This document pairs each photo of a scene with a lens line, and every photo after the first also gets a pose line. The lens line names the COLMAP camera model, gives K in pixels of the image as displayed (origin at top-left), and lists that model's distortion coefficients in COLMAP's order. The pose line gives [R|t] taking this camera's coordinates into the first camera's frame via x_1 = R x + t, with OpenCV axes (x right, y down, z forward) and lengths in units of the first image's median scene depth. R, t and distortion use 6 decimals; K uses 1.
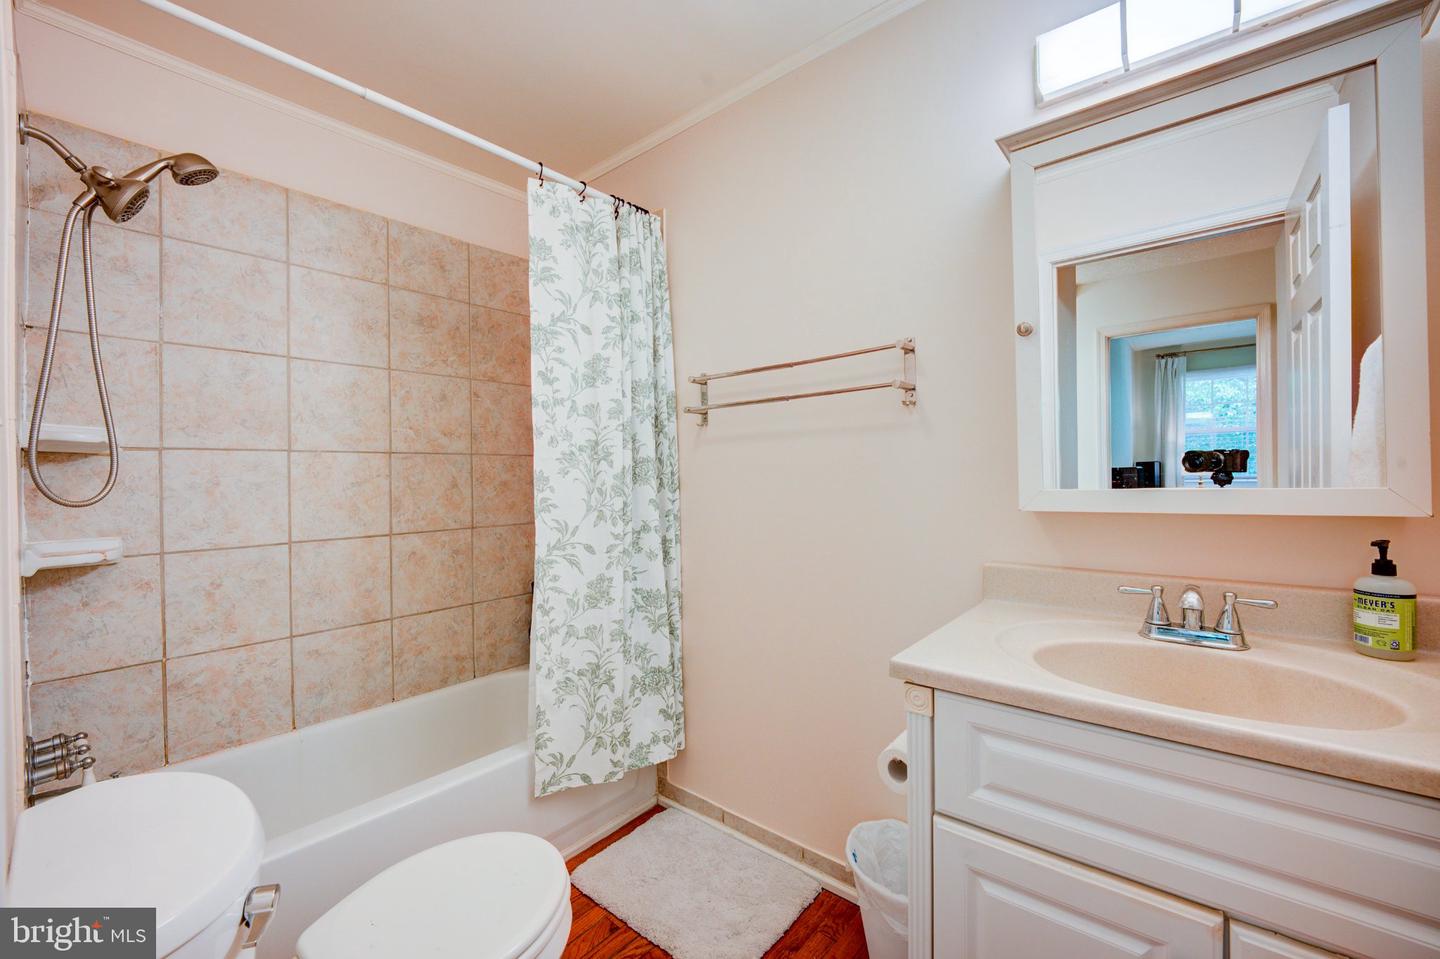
lens RADIAL K [[580.5, 0, 722.1], [0, 580.5, 472.5], [0, 0, 1]] dist [-0.010153, -0.000610]
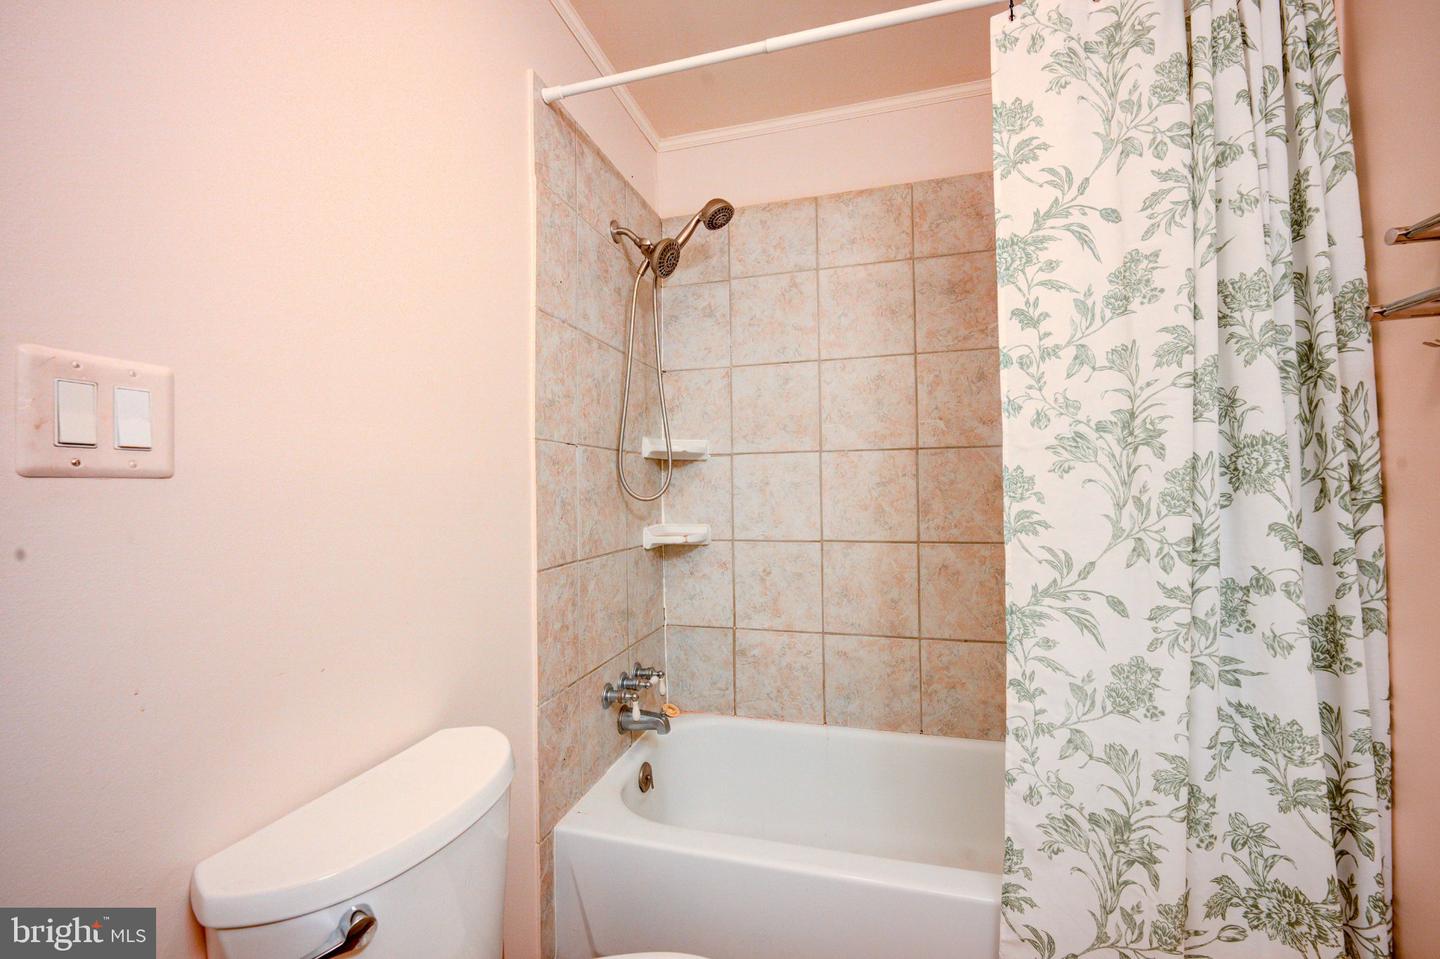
lens RADIAL K [[580.5, 0, 720.3], [0, 580.5, 474.3], [0, 0, 1]] dist [-0.010153, -0.000610]
pose [[0.415324, -0.004623, -0.909662, 0.116758], [0.014310, 0.999897, 0.001452, -0.000867], [0.909561, -0.013621, 0.415347, 0.415882]]
